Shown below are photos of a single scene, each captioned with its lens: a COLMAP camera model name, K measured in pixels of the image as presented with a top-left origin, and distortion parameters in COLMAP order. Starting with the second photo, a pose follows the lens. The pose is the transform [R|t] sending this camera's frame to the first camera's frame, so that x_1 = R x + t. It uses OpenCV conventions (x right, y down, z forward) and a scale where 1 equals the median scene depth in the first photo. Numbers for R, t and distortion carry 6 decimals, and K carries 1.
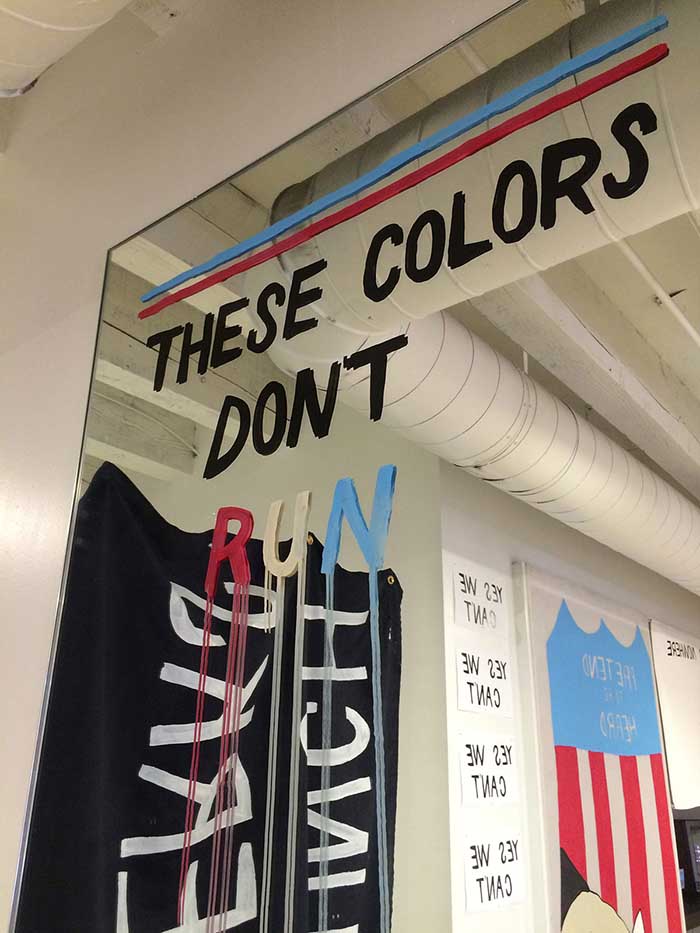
lens RADIAL K [[789.4, 0, 355.7], [0, 789.4, 467.3], [0, 0, 1]] dist [0.028687, -0.028938]
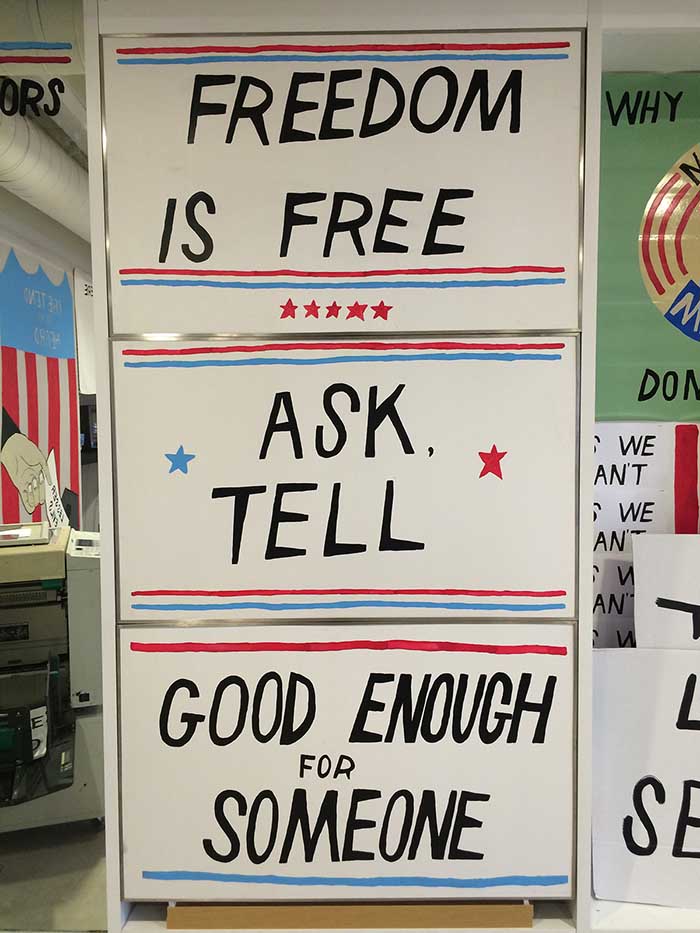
lens RADIAL K [[789.4, 0, 347.7], [0, 789.4, 473.2], [0, 0, 1]] dist [0.028687, -0.028938]
pose [[0.791022, -0.062065, 0.608632, -0.451471], [-0.200608, 0.913523, 0.353881, -0.256732], [-0.577963, -0.402024, 0.710166, -1.529310]]
